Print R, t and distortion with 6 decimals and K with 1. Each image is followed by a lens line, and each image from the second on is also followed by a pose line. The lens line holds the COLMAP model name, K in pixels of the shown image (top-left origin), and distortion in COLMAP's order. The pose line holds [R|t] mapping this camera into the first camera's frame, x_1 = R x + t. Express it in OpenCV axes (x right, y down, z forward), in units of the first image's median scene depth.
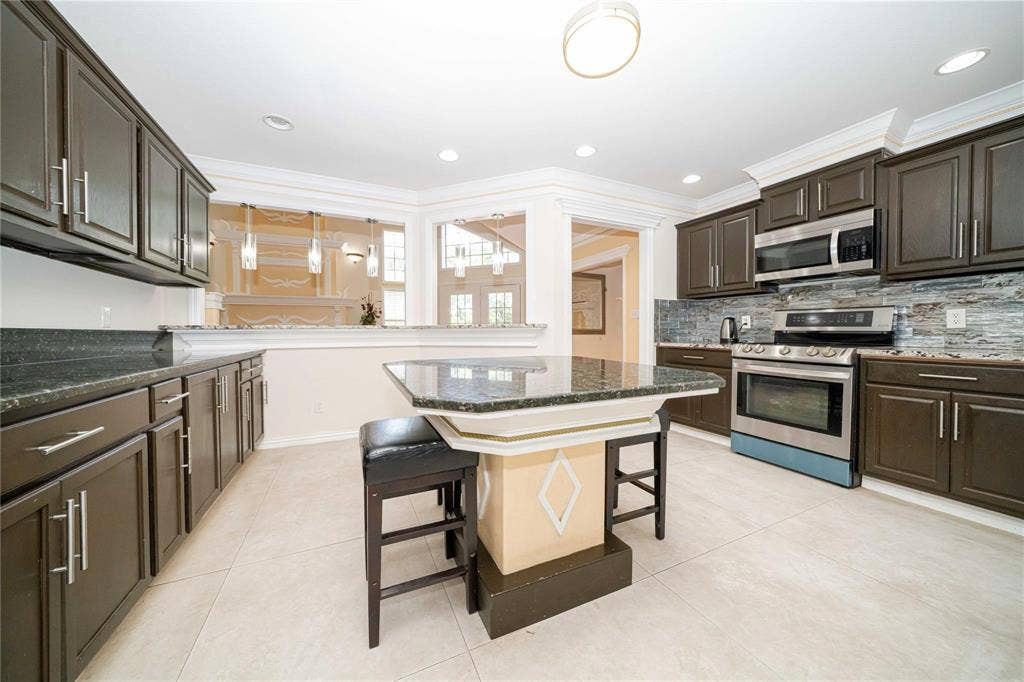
lens RADIAL K [[348.9, 0, 509.0], [0, 348.9, 339.4], [0, 0, 1]] dist [-0.006504, -0.000117]
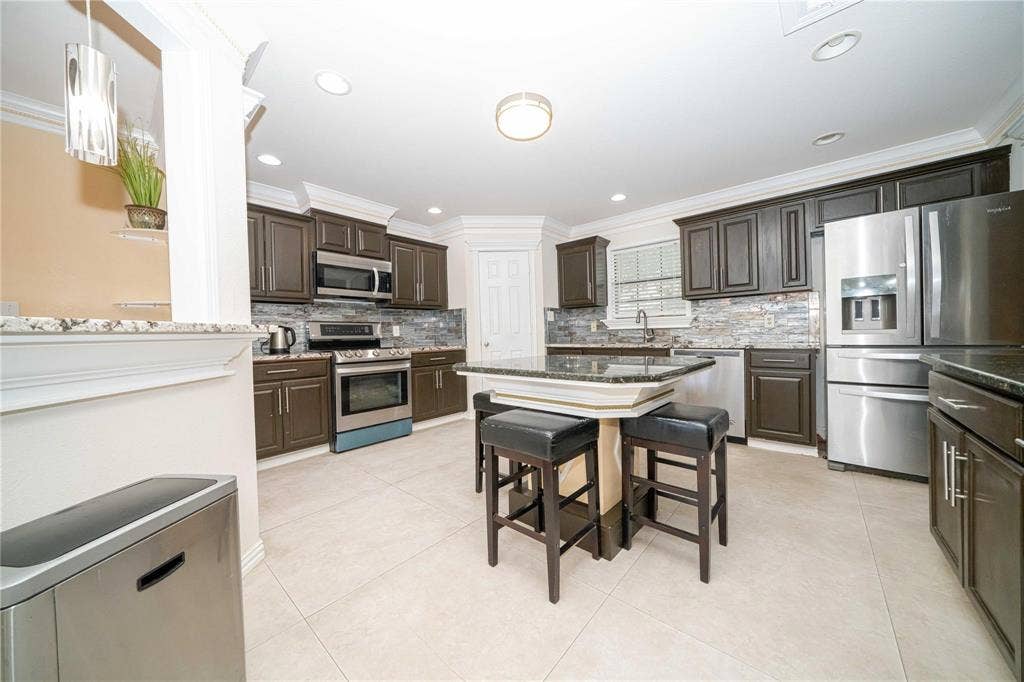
lens RADIAL K [[348.9, 0, 510.1], [0, 348.9, 337.2], [0, 0, 1]] dist [-0.006504, -0.000117]
pose [[-0.399881, 0.005195, 0.916552, -0.551293], [0.045759, 0.998850, 0.014303, -0.020803], [-0.915424, 0.047660, -0.399659, 0.954052]]
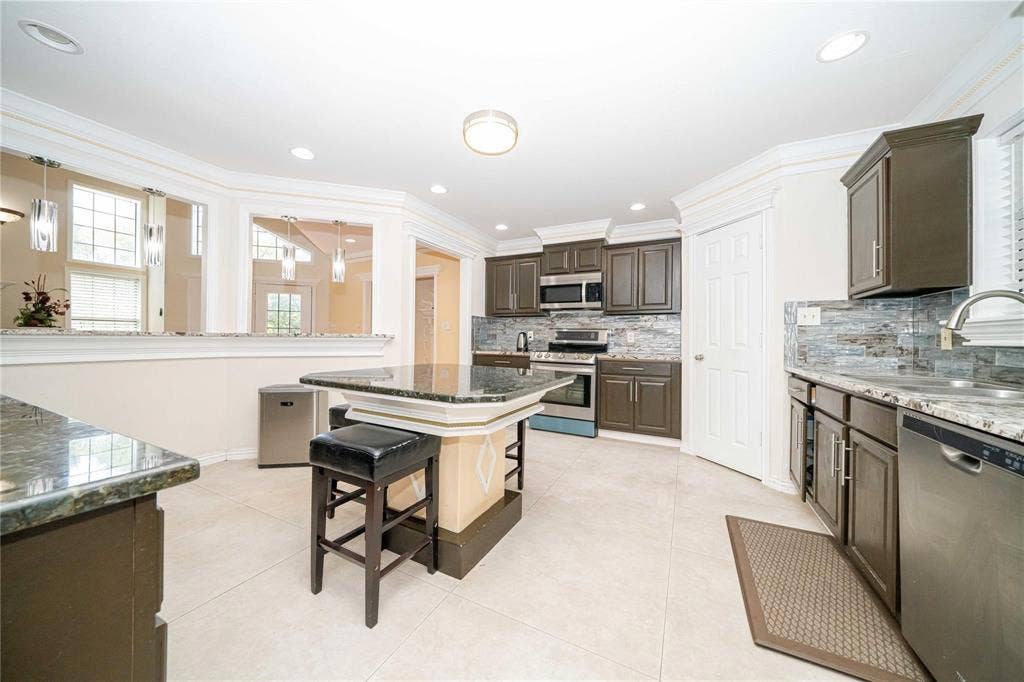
lens RADIAL K [[348.9, 0, 511.3], [0, 348.9, 338.9], [0, 0, 1]] dist [-0.006504, -0.000117]
pose [[0.789914, 0.012648, 0.613087, -0.292643], [-0.000497, 0.999800, -0.019985, -0.011127], [-0.613217, 0.015482, 0.789763, -0.072495]]
